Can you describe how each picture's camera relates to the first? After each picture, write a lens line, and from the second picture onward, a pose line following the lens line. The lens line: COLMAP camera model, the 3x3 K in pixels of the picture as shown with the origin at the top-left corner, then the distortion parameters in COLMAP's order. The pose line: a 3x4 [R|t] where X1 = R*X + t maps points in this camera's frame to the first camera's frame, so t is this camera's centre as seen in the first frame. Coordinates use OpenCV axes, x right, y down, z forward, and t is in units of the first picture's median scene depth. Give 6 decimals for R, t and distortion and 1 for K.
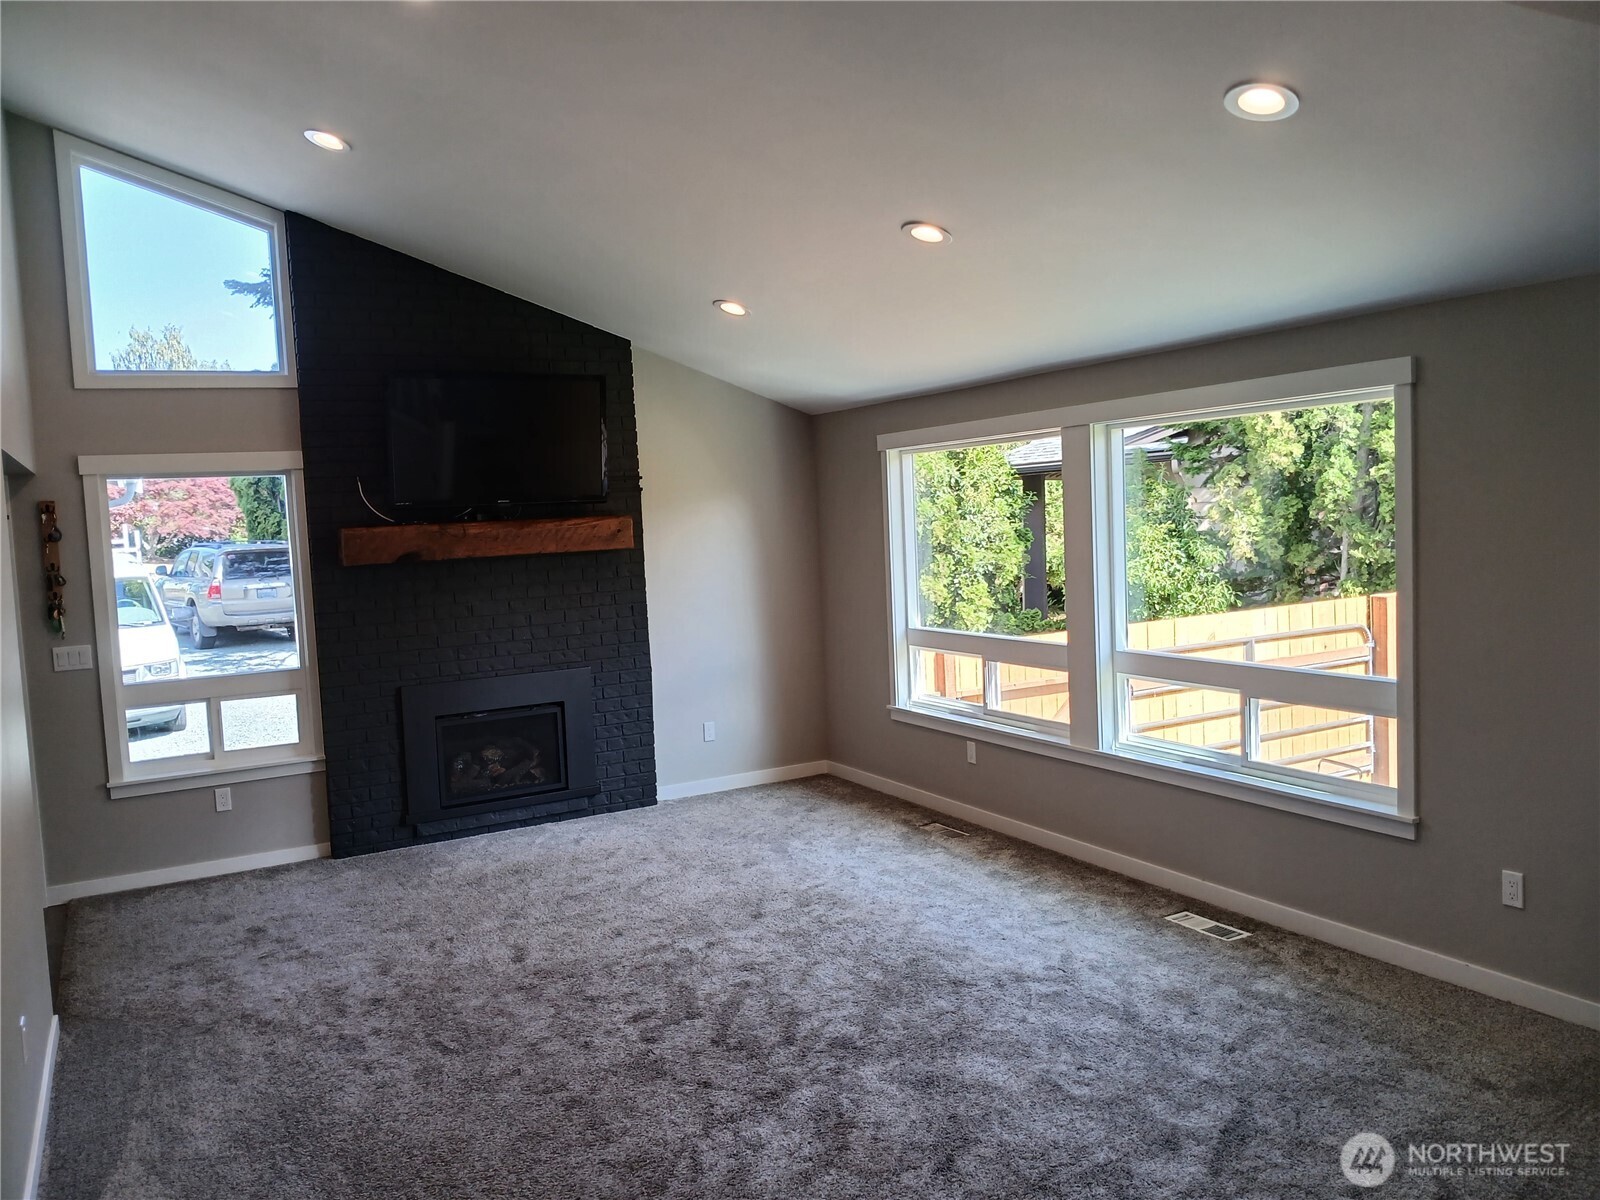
lens RADIAL K [[1232.2, 0, 794.4], [0, 1232.2, 598.4], [0, 0, 1]] dist [0.109310, -0.223247]
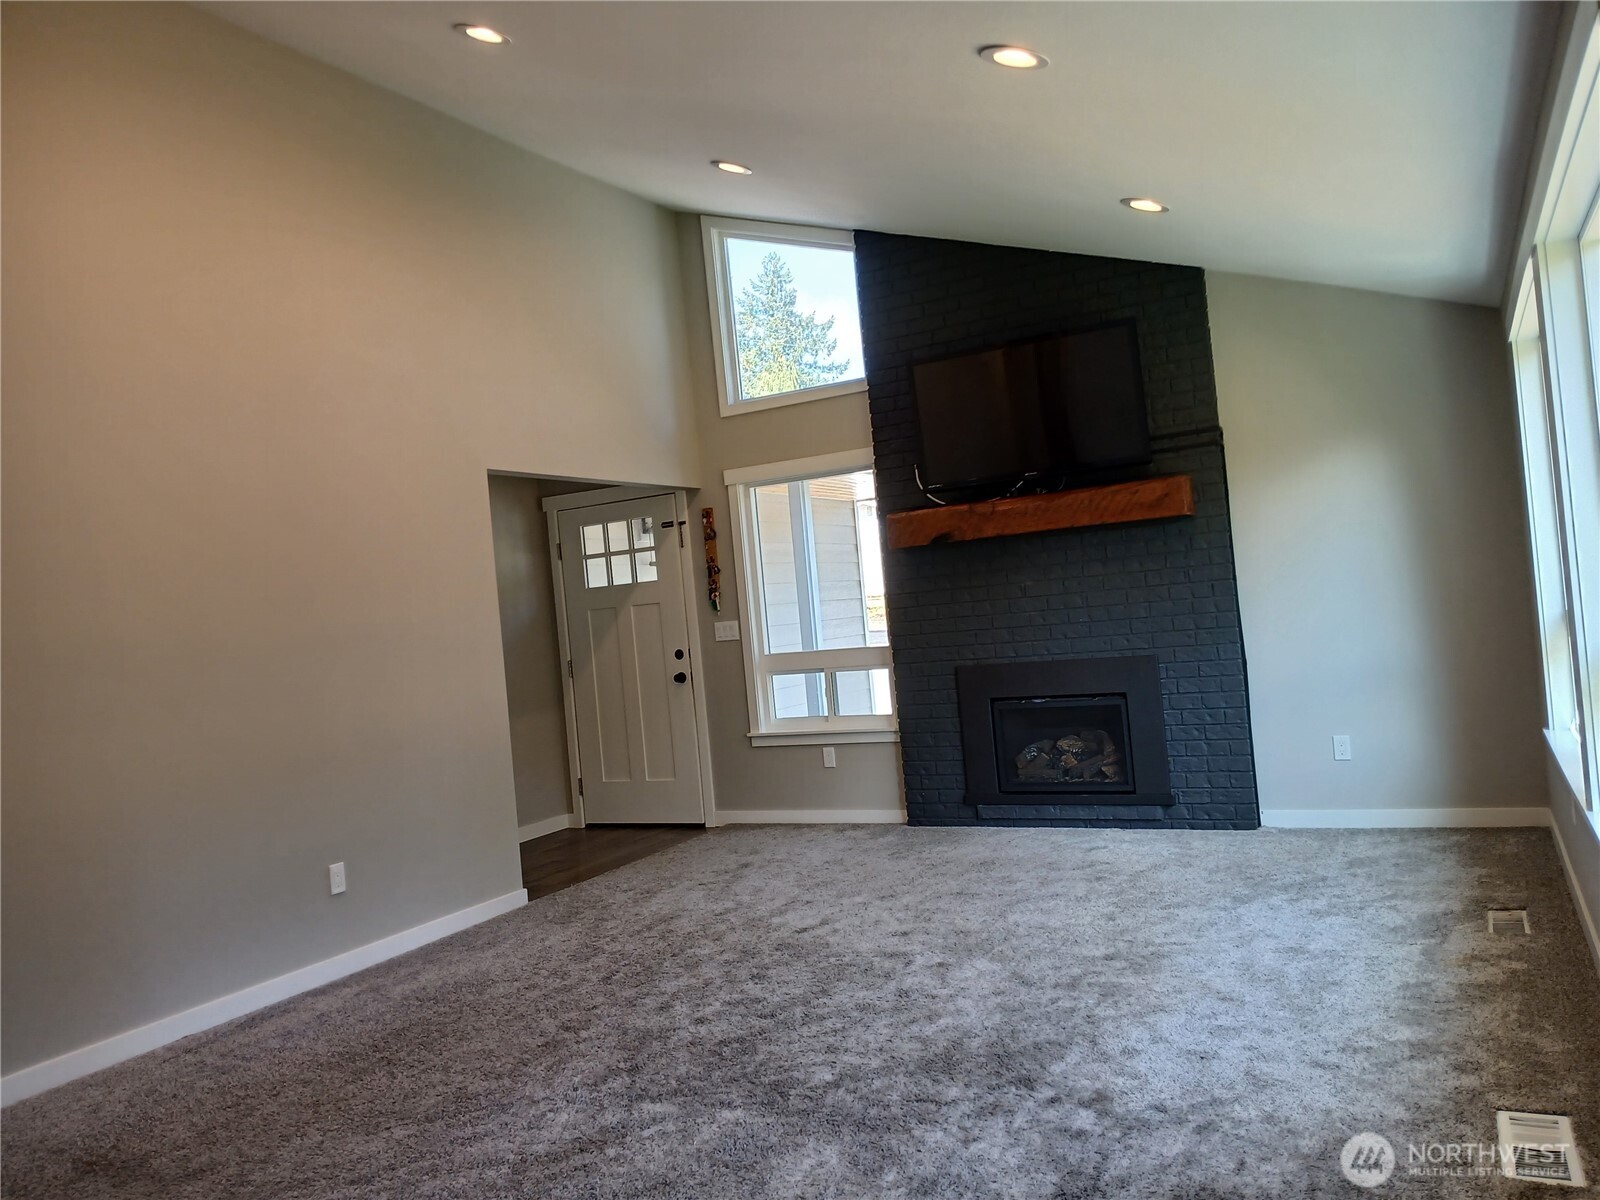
lens RADIAL K [[1232.2, 0, 794.4], [0, 1232.2, 598.4], [0, 0, 1]] dist [0.109310, -0.223247]
pose [[0.548269, -0.010596, -0.836235, 0.509346], [0.004650, 0.999943, -0.009622, 0.027640], [0.836289, 0.001387, 0.548287, 0.375948]]
